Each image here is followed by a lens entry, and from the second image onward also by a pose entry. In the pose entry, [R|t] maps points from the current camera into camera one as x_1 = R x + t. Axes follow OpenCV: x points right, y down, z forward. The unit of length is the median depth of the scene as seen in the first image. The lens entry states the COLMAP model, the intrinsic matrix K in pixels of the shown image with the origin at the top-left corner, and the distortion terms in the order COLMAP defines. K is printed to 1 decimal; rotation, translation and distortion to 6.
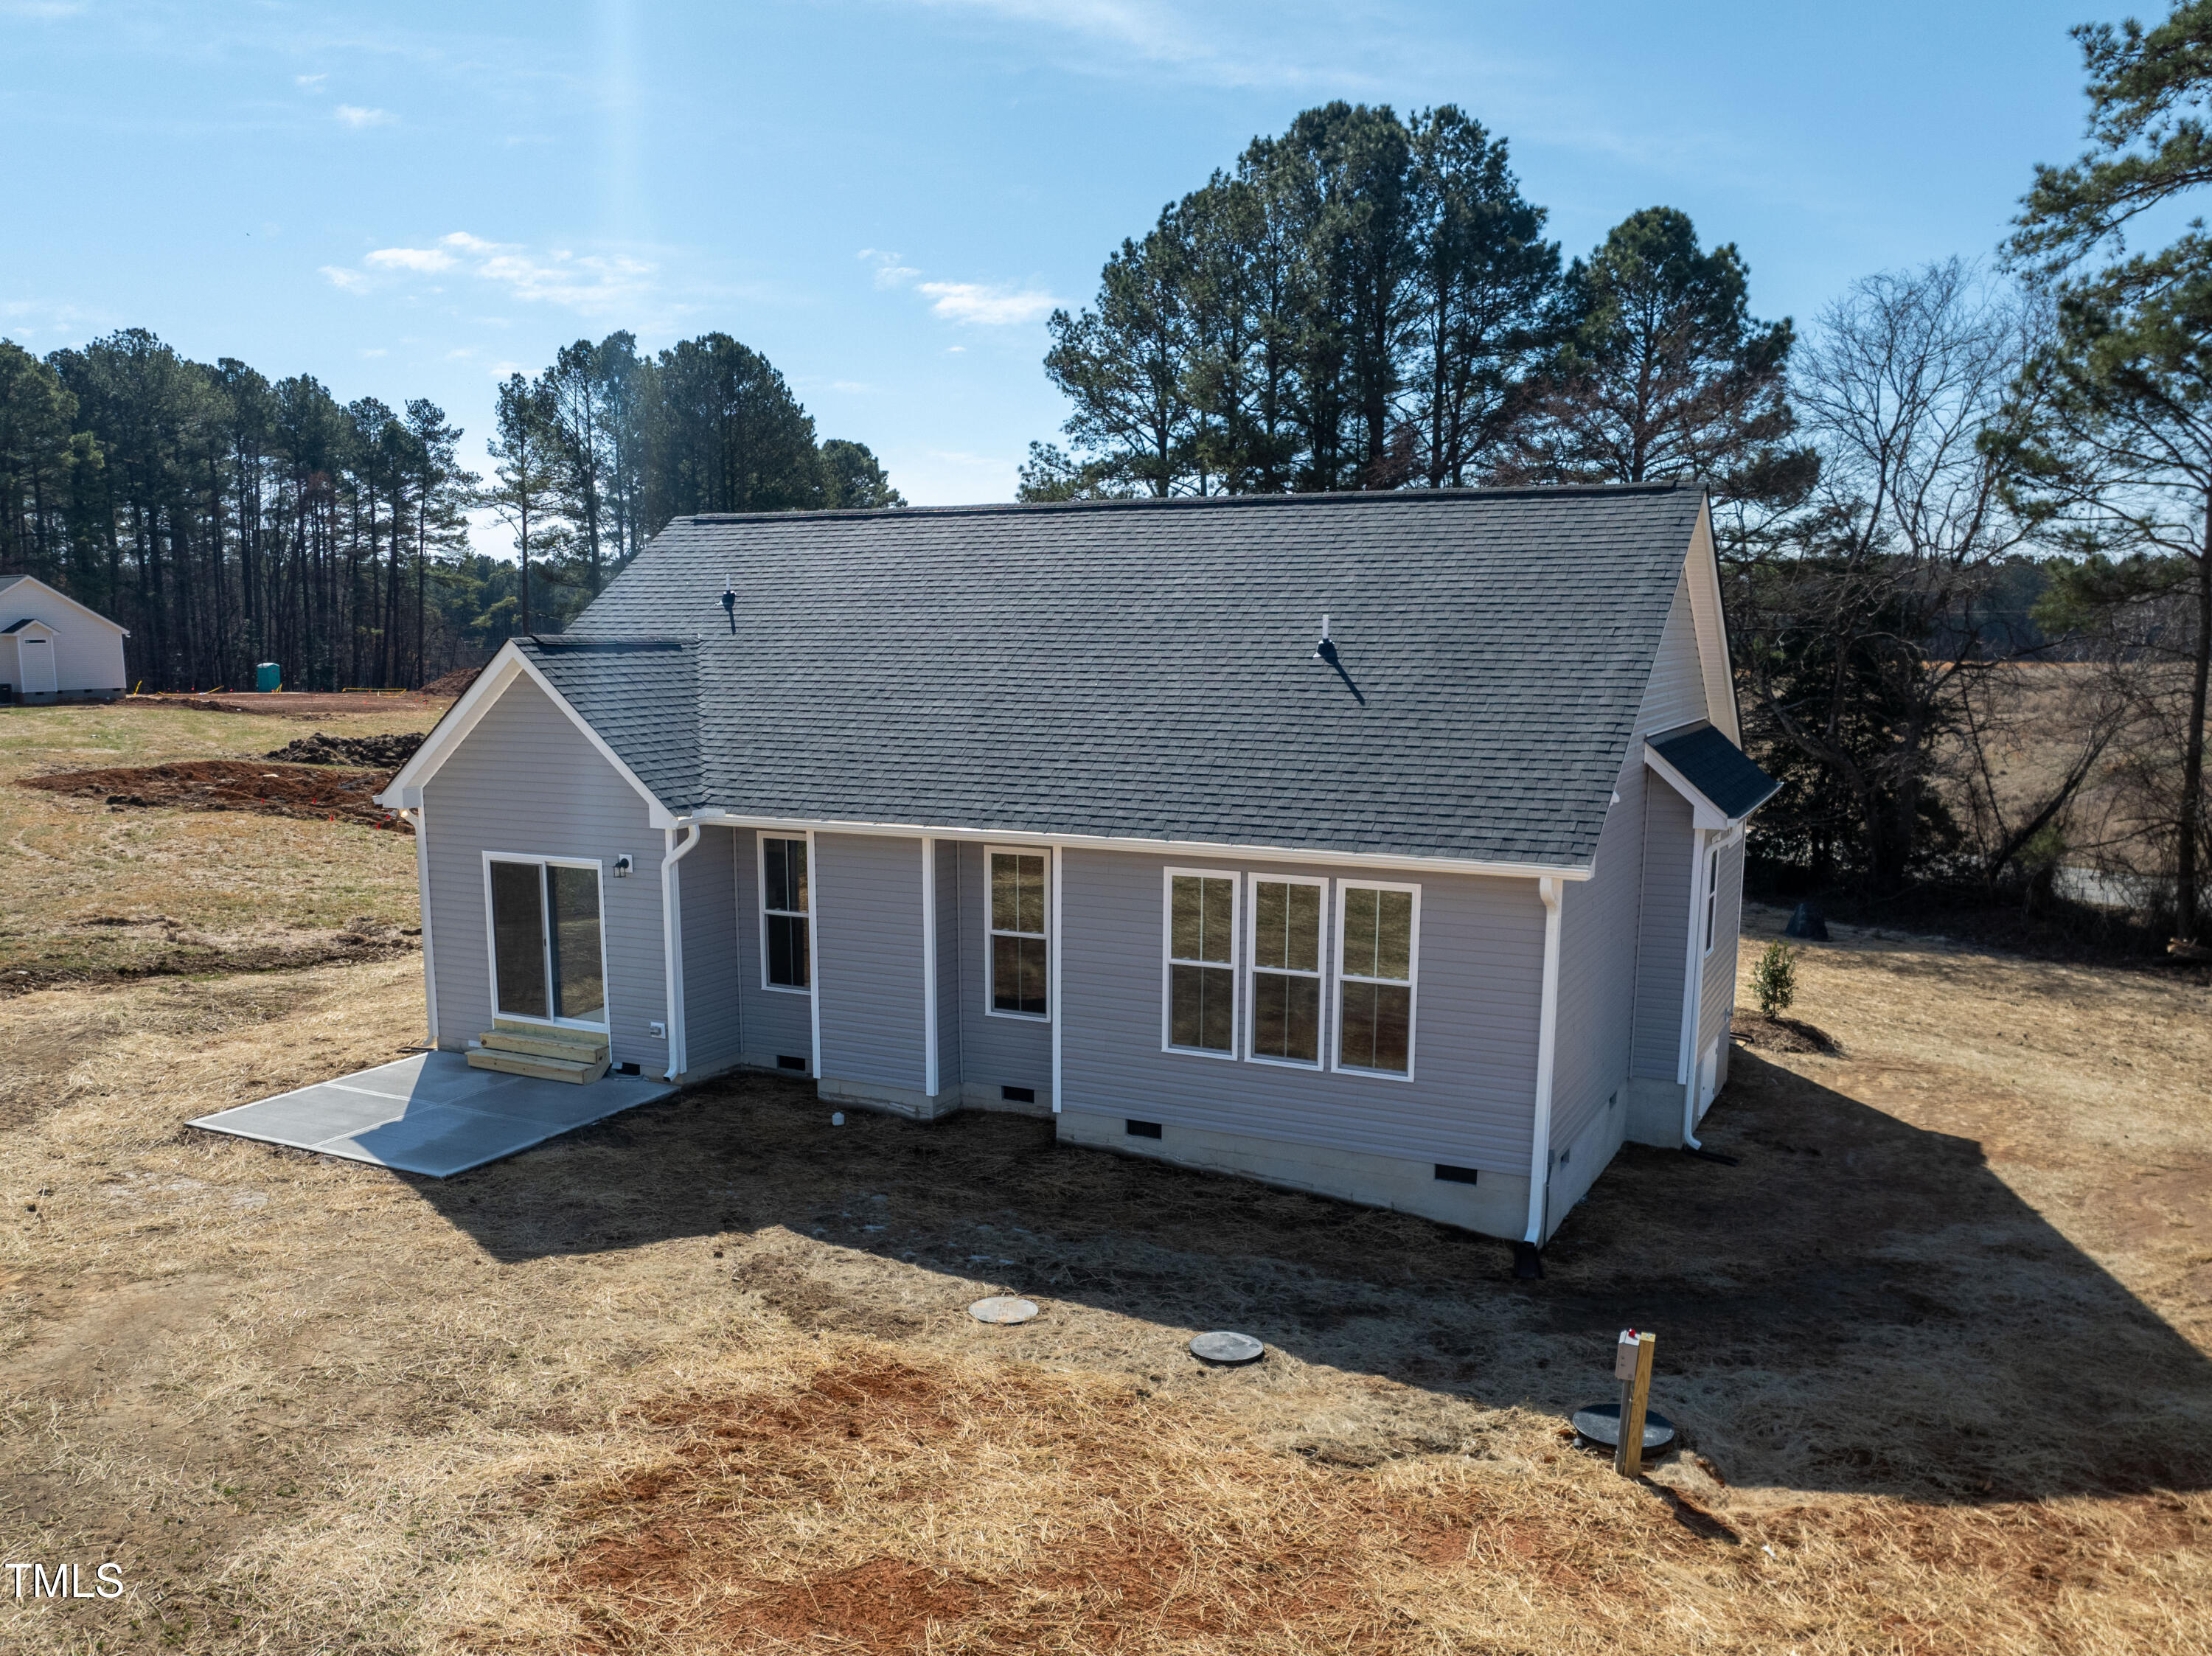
lens RADIAL K [[1716.9, 0, 1106.0], [0, 1716.9, 828.0], [0, 0, 1]] dist [-0.032927, -0.004619]
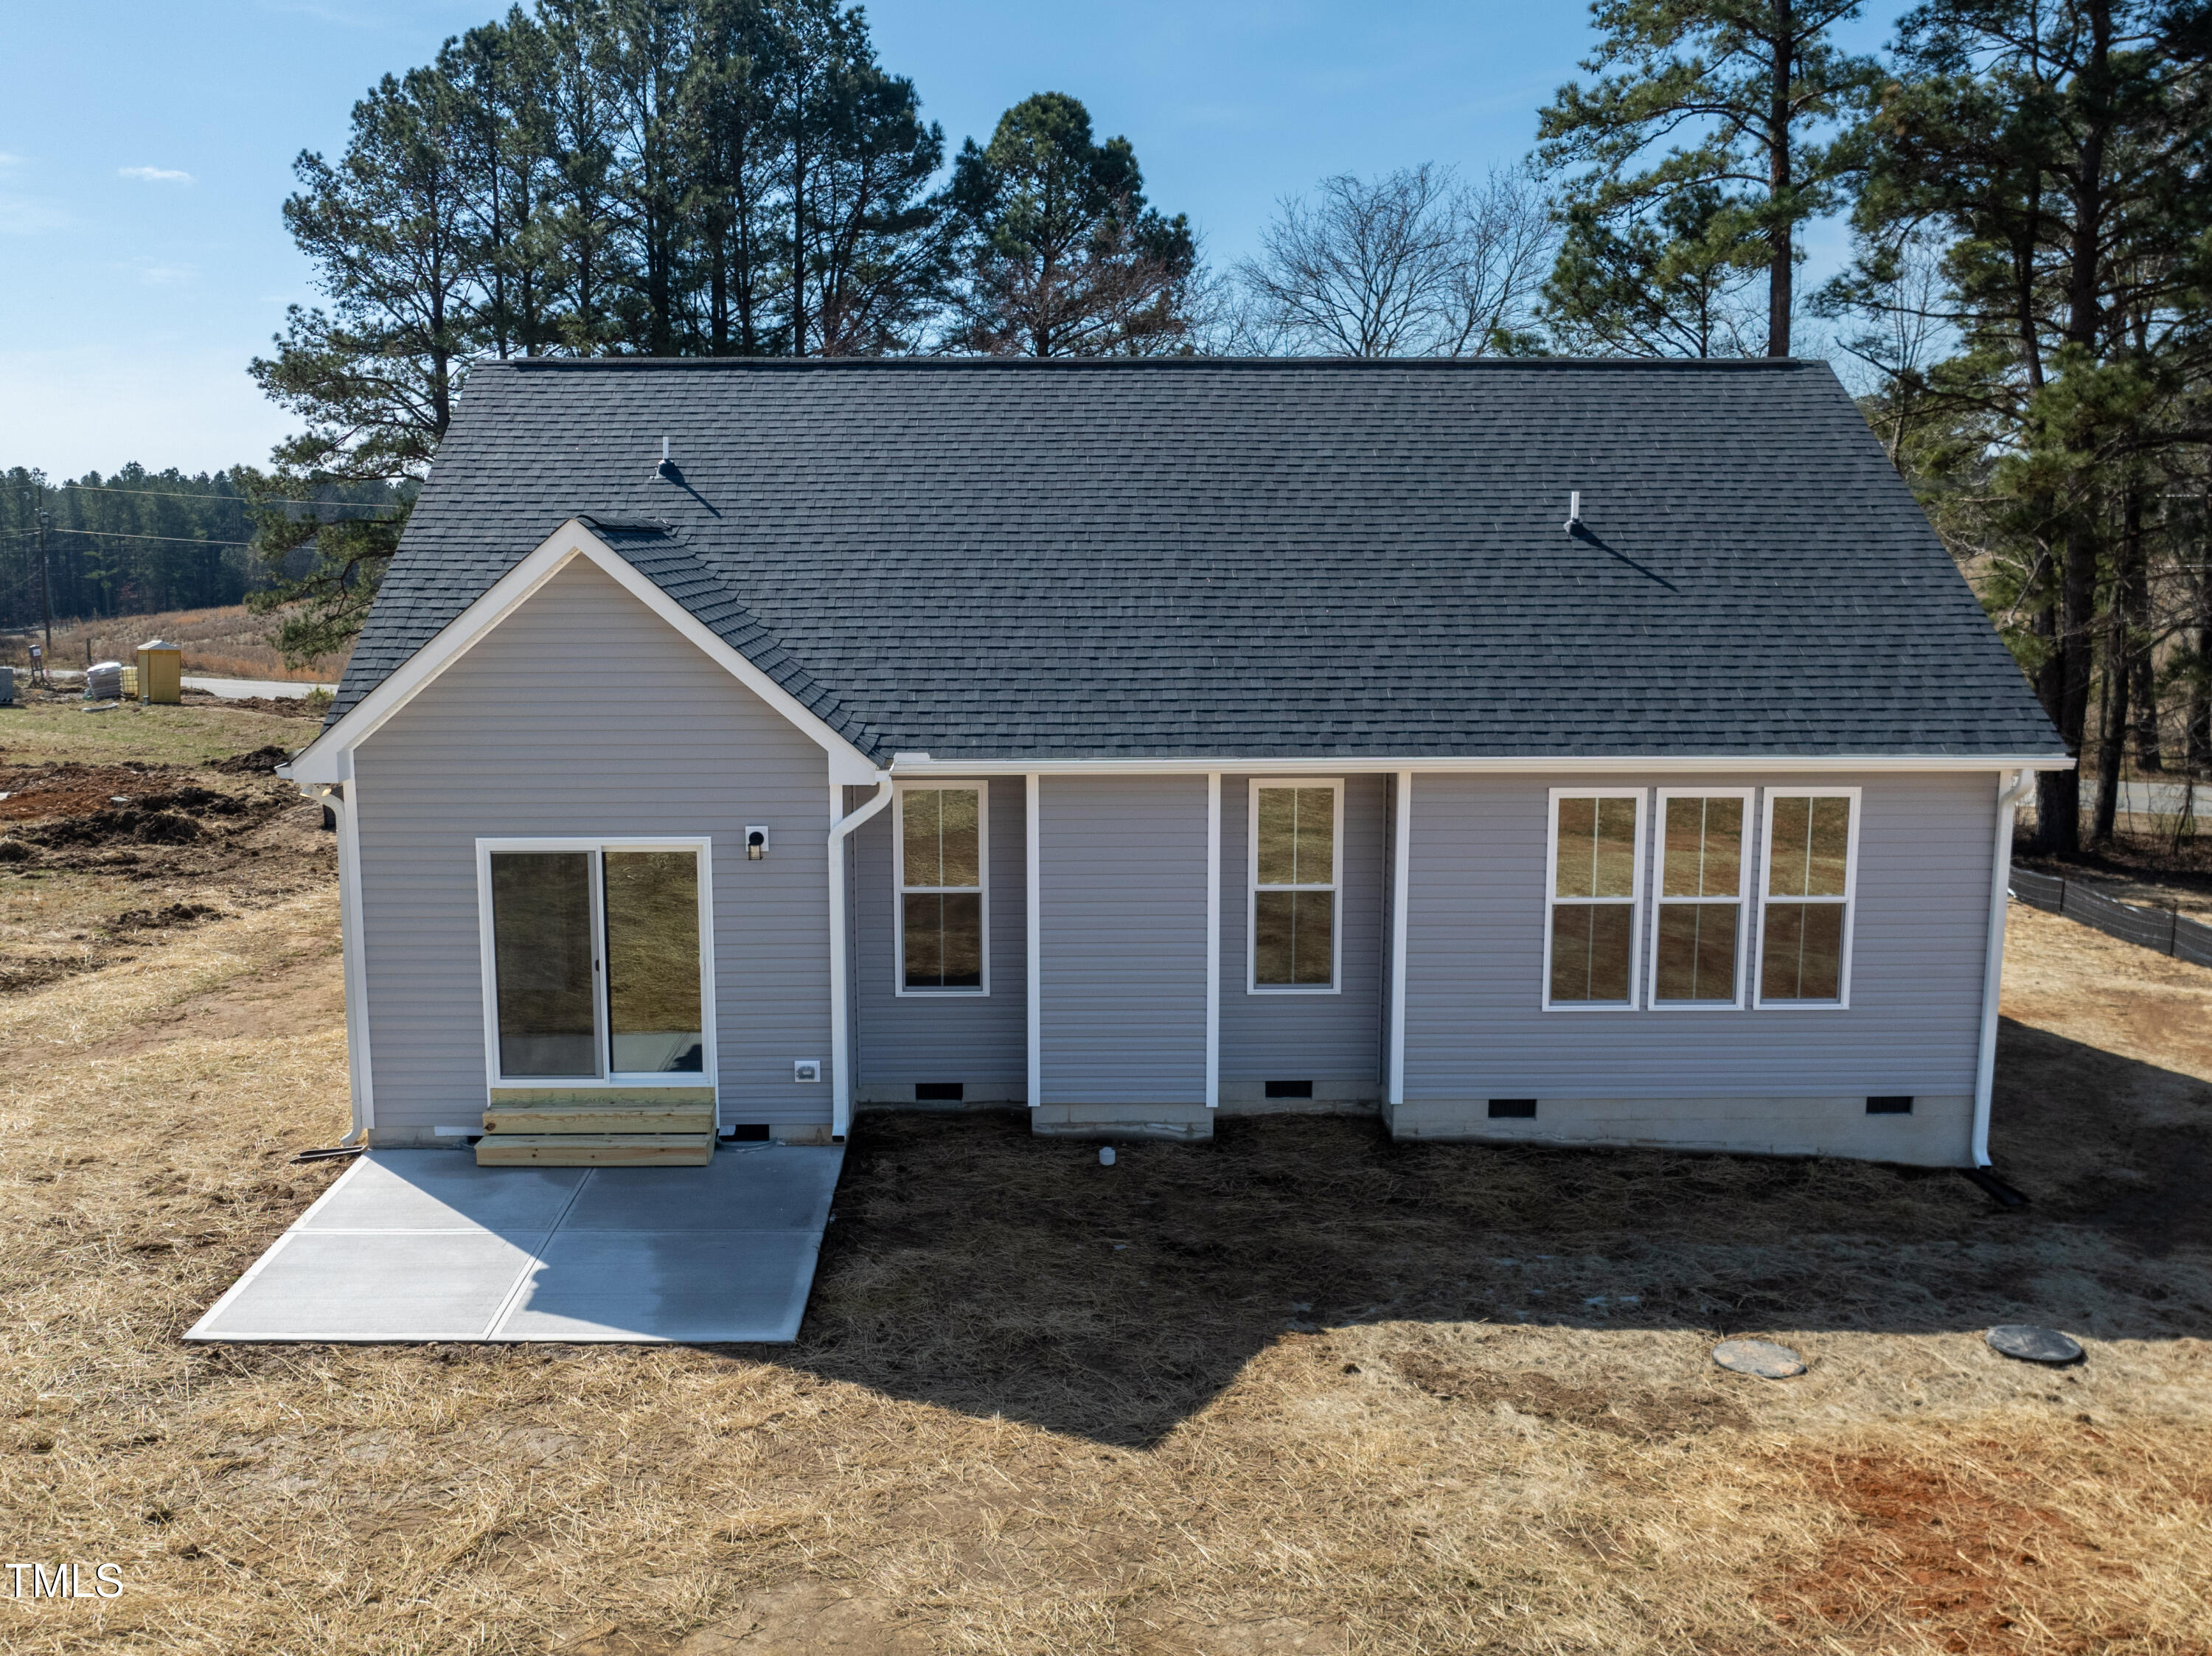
lens RADIAL K [[1831.4, 0, 1107.1], [0, 1831.4, 681.8], [0, 0, 1]] dist [-0.033294, -0.003196]
pose [[0.892057, -0.040995, 0.450059, -0.507829], [0.056576, 0.998173, -0.021217, -0.020411], [-0.448367, 0.044389, 0.892747, 0.277621]]
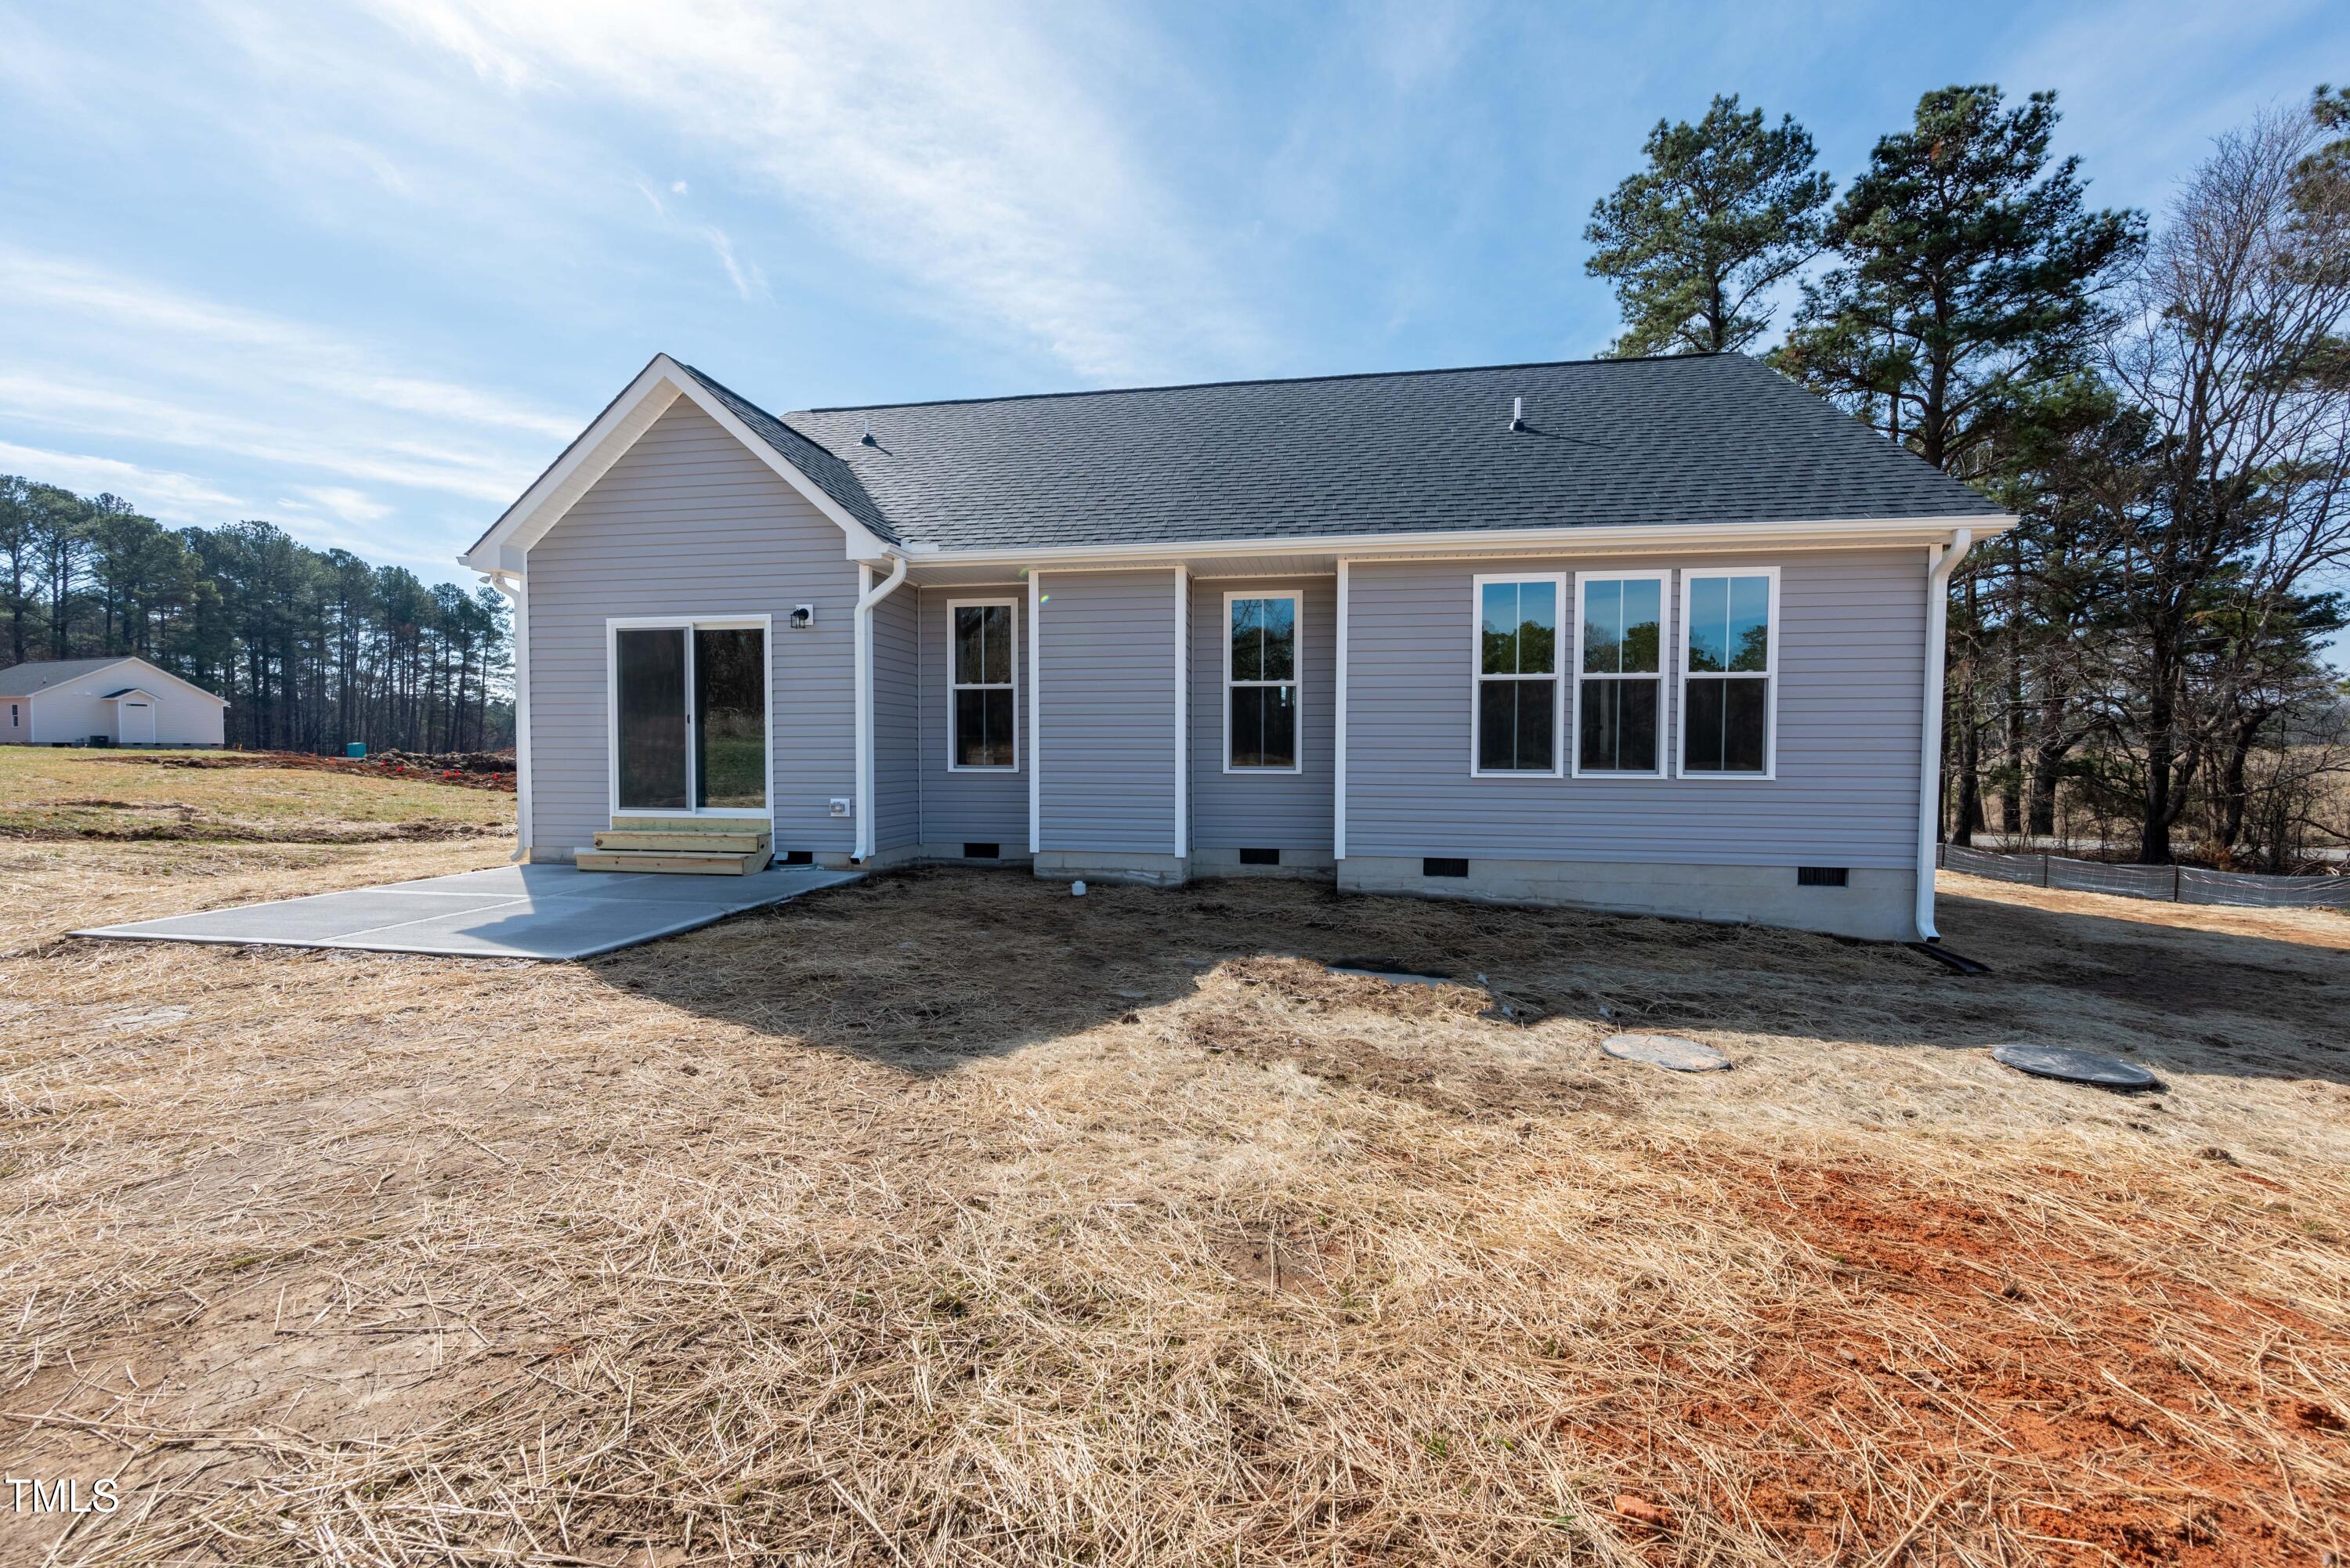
lens RADIAL K [[905.9, 0, 1197.8], [0, 905.9, 736.5], [0, 0, 1]] dist [-0.001205, -0.000204]
pose [[0.957739, 0.000317, 0.287638, -0.231164], [0.034027, 0.992853, -0.114394, 0.147936], [-0.285618, 0.119347, 0.950883, 0.534885]]
